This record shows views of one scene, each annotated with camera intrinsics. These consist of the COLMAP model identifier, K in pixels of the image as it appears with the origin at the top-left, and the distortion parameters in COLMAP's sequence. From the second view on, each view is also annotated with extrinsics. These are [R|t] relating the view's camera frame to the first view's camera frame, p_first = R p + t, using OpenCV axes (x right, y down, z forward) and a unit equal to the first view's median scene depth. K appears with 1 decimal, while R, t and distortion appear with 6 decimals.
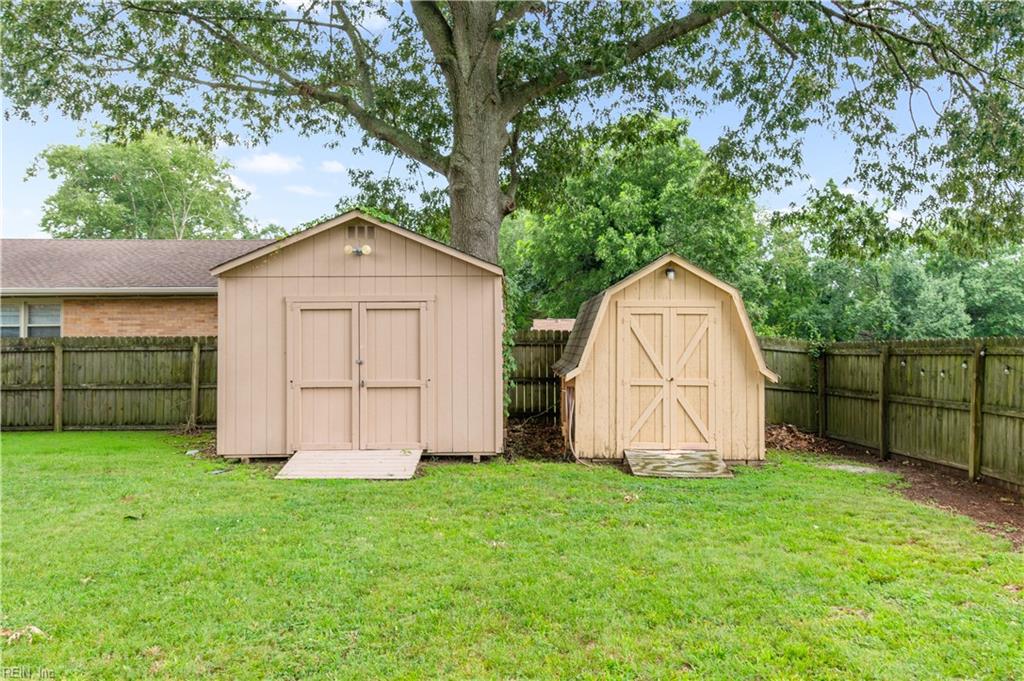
lens RADIAL K [[771.5, 0, 529.1], [0, 771.5, 346.1], [0, 0, 1]] dist [0.073421, -0.075326]
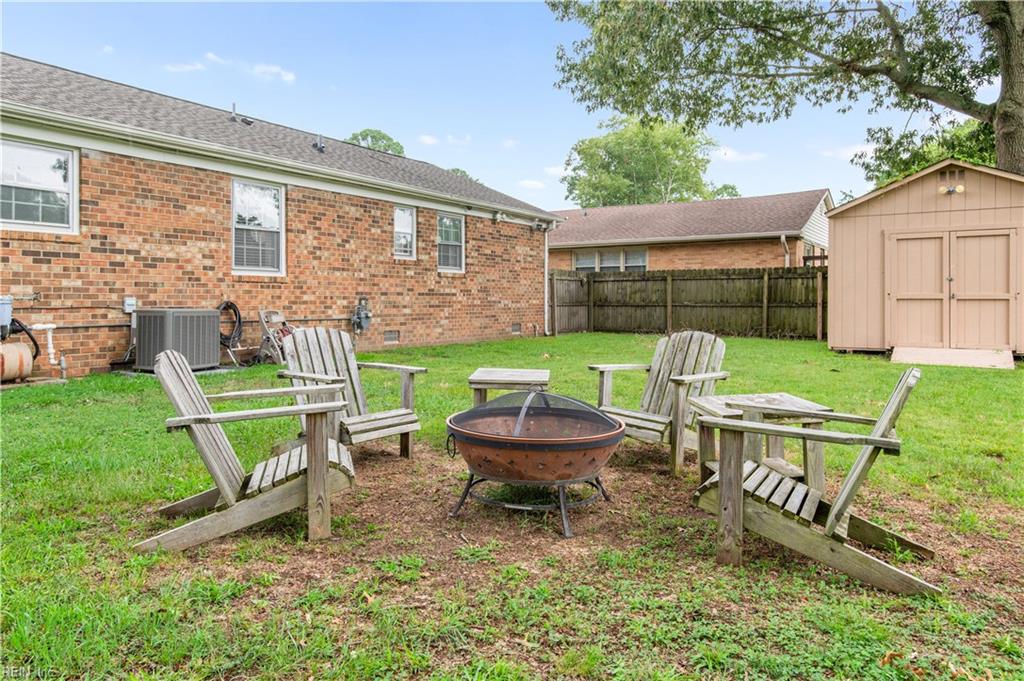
lens RADIAL K [[683.7, 0, 513.4], [0, 683.7, 309.6], [0, 0, 1]] dist [0.004844, 0.002410]
pose [[0.835568, 0.016308, -0.549145, -0.192745], [-0.002925, 0.999677, 0.025238, 0.042783], [0.549380, -0.019481, 0.835346, -0.309996]]
